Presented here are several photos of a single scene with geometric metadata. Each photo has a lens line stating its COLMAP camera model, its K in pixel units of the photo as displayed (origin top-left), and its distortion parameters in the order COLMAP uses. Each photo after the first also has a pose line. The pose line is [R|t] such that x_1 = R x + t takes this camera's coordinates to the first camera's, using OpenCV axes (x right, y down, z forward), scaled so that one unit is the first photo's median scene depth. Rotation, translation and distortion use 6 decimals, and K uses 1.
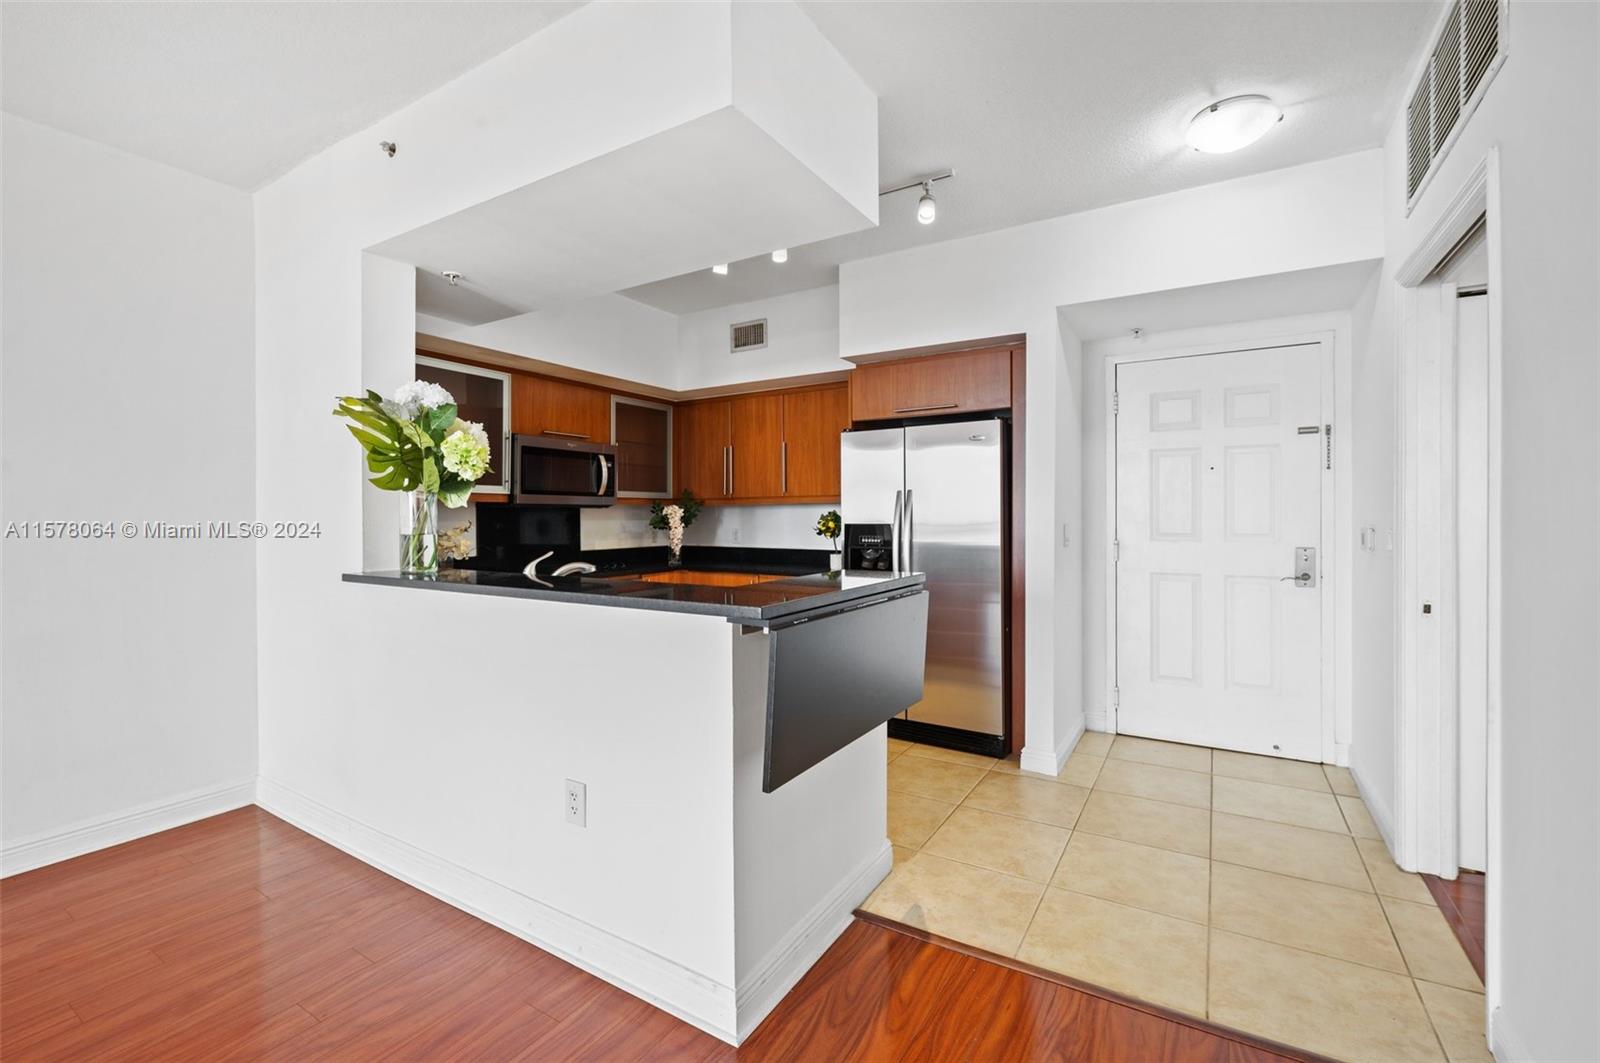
lens RADIAL K [[672.2, 0, 776.1], [0, 672.2, 524.6], [0, 0, 1]] dist [0.003142, 0.000197]
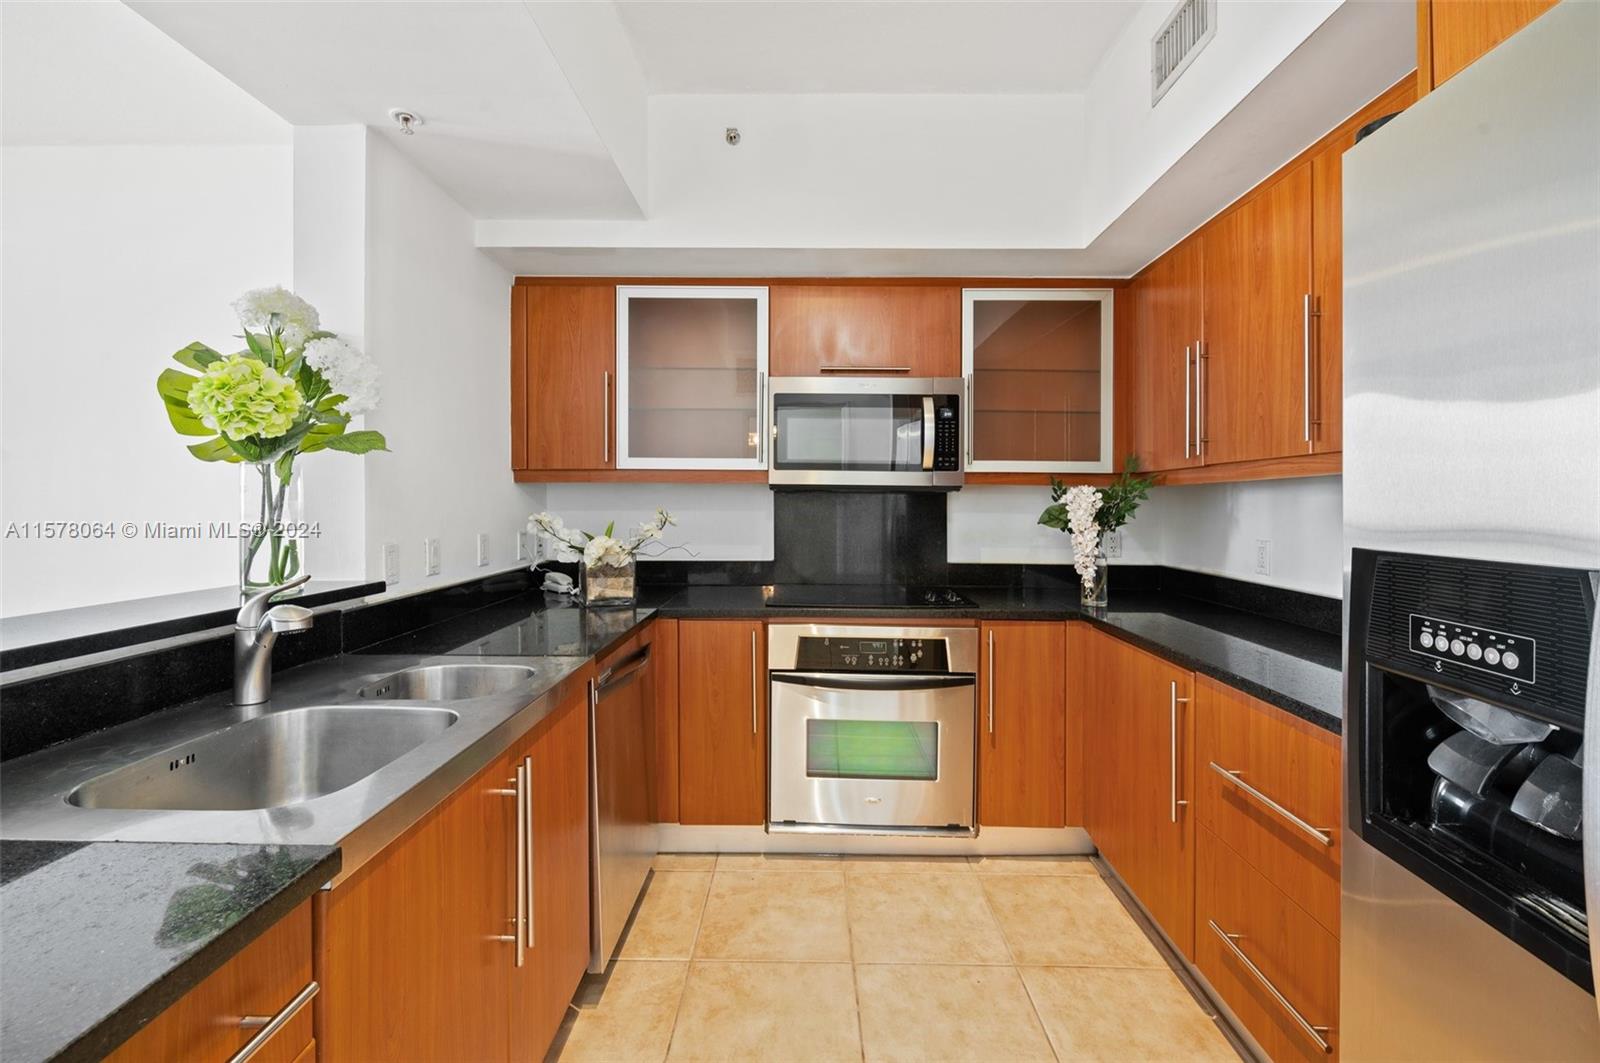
lens RADIAL K [[659.0, 0, 802.0], [0, 659.0, 499.7], [0, 0, 1]] dist [-0.001824, -0.000296]
pose [[0.533600, 0.010227, -0.845675, 0.209818], [-0.019738, 0.999805, -0.000363, -0.020445], [0.845507, 0.016886, 0.533698, 0.825611]]
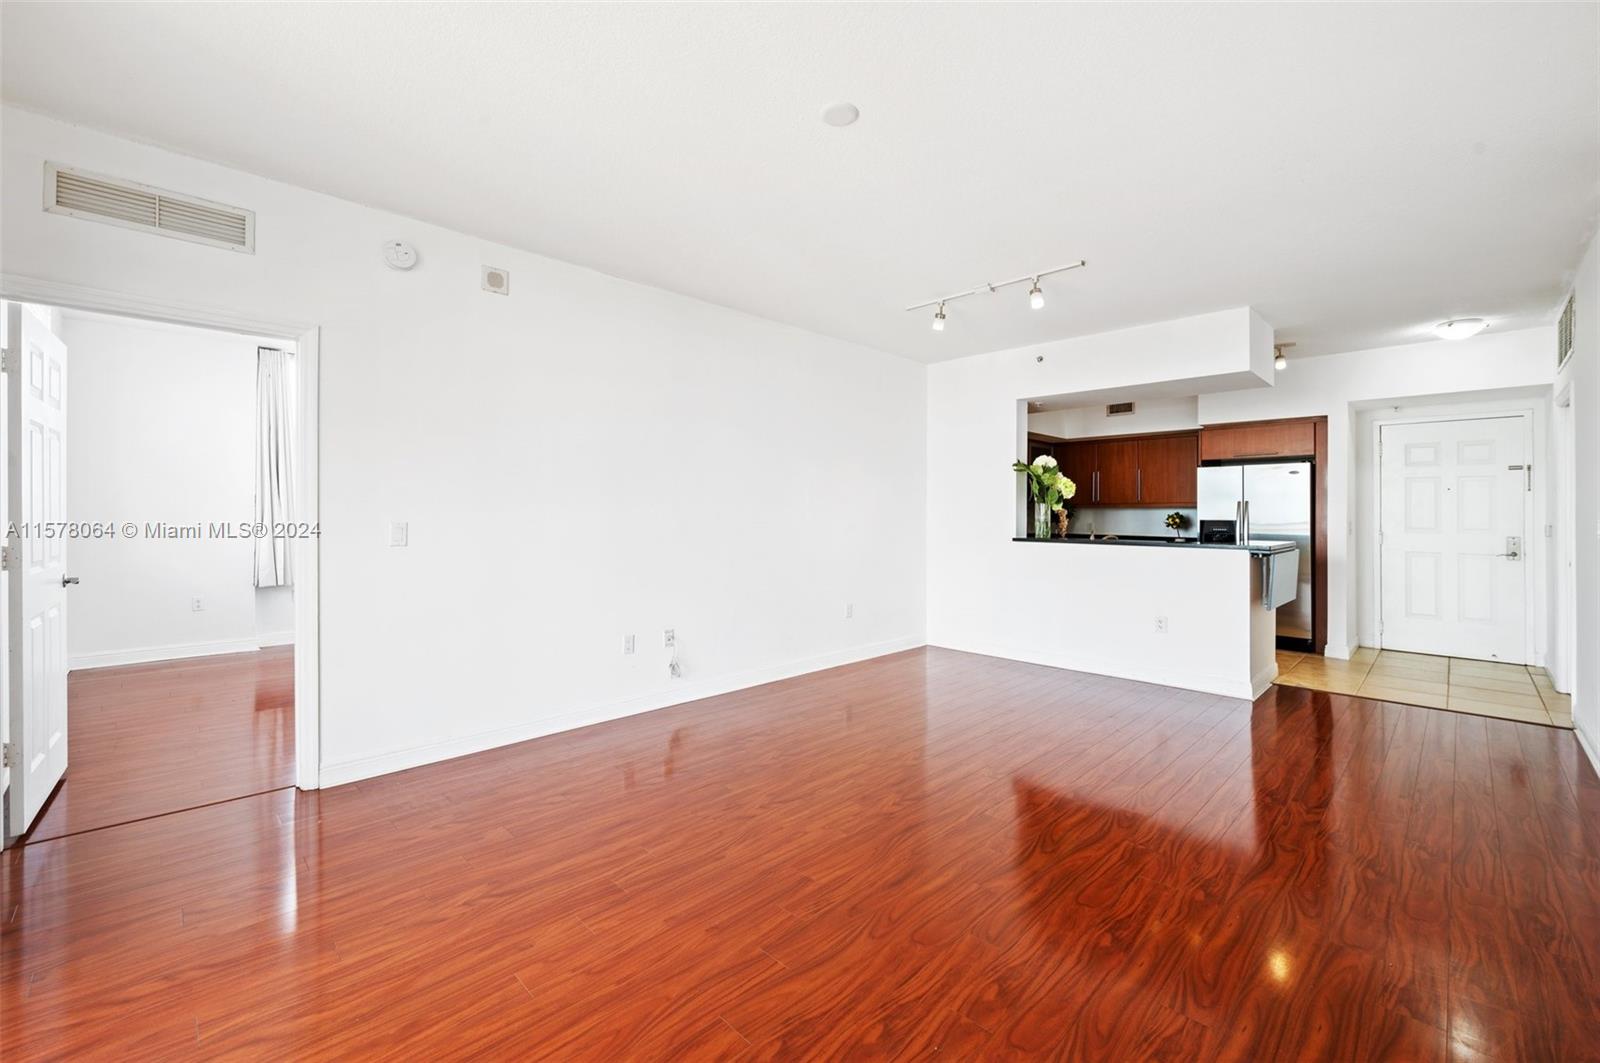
lens RADIAL K [[648.5, 0, 804.2], [0, 648.5, 511.3], [0, 0, 1]] dist [-0.002276, -0.000317]
pose [[0.978206, 0.009591, -0.207414, -0.612261], [-0.013328, 0.999773, -0.016628, 0.020162], [0.207208, 0.019030, 0.978112, -0.944136]]
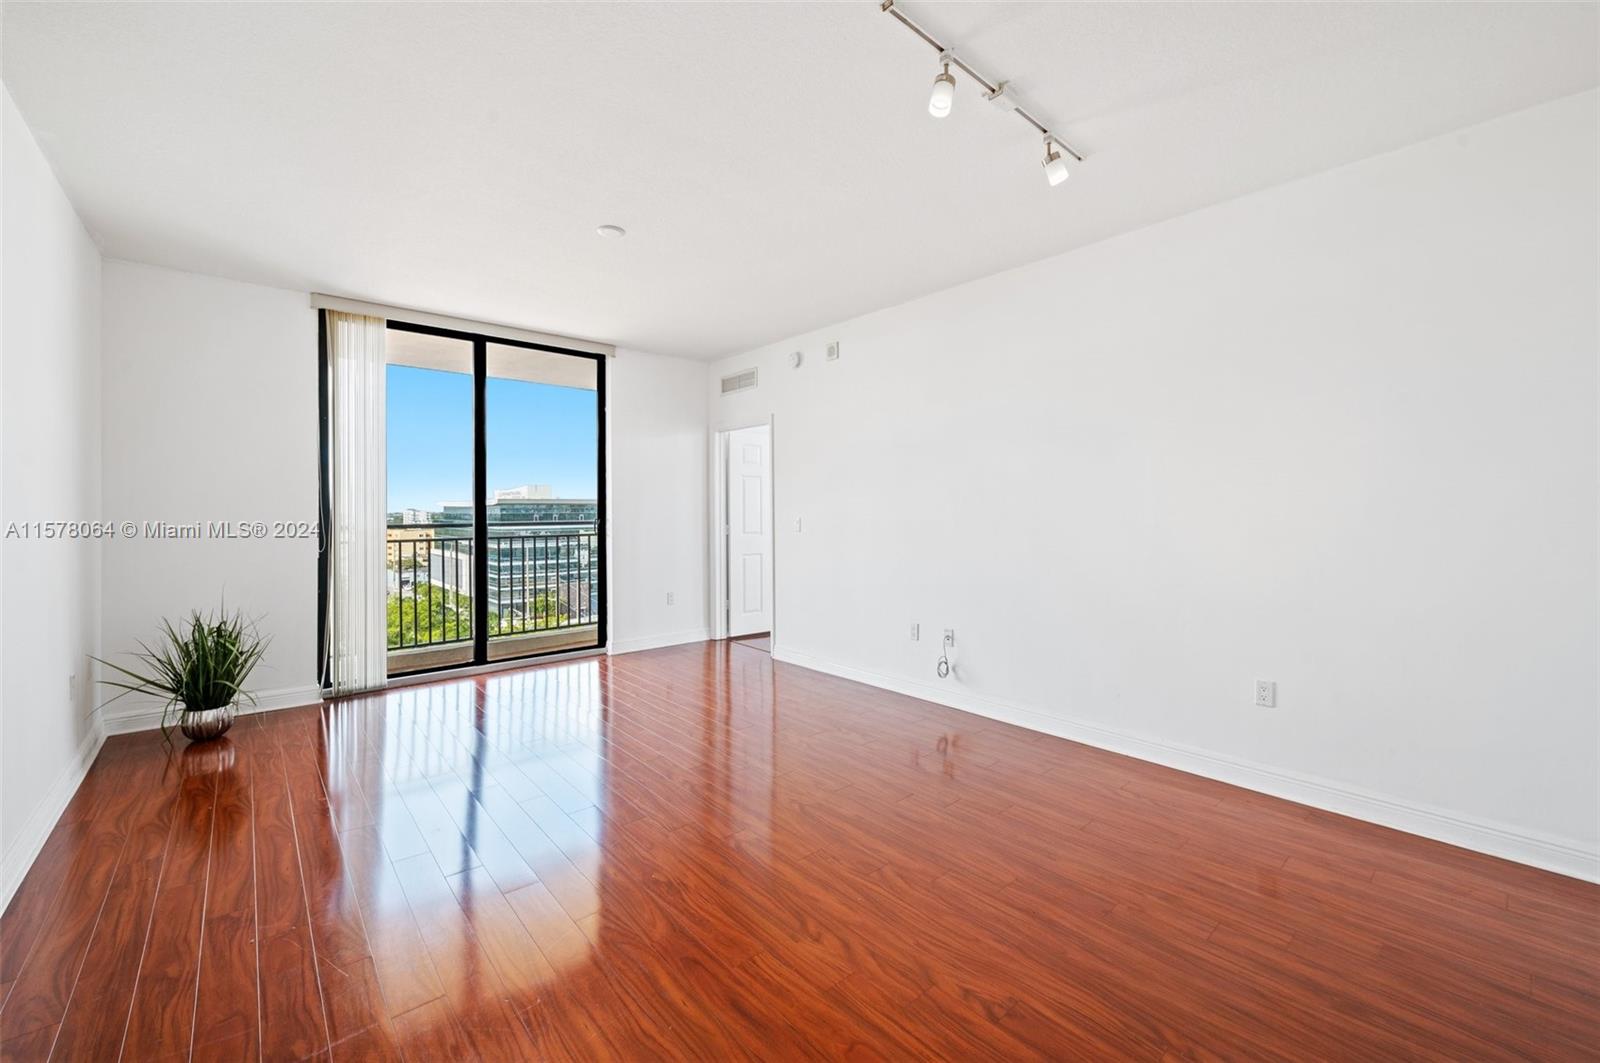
lens RADIAL K [[648.5, 0, 804.2], [0, 648.5, 511.3], [0, 0, 1]] dist [-0.002276, -0.000317]
pose [[-0.263762, 0.007558, -0.964558, 0.125692], [-0.012192, 0.999863, 0.011168, -0.005101], [0.964511, 0.014706, -0.263634, 0.249070]]
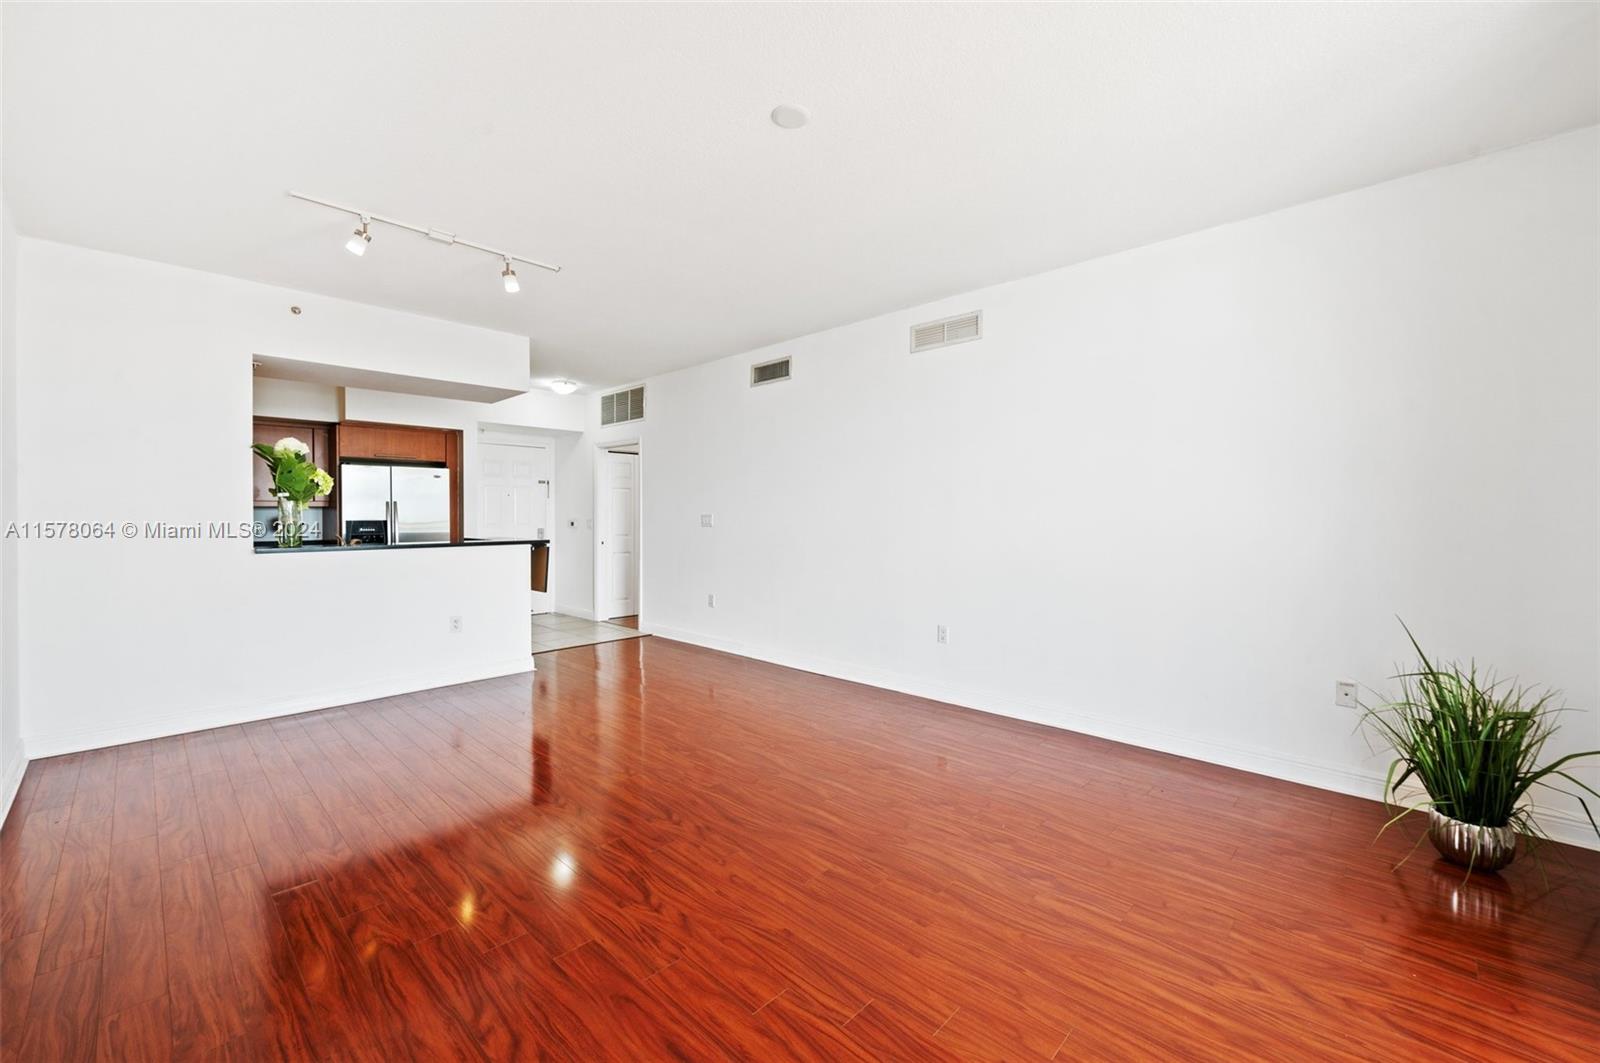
lens RADIAL K [[648.5, 0, 804.2], [0, 648.5, 511.3], [0, 0, 1]] dist [-0.002276, -0.000317]
pose [[0.180234, 0.009495, 0.983578, -1.388529], [0.017282, 0.999769, -0.012818, 0.017554], [-0.983472, 0.019308, 0.180028, -0.411472]]
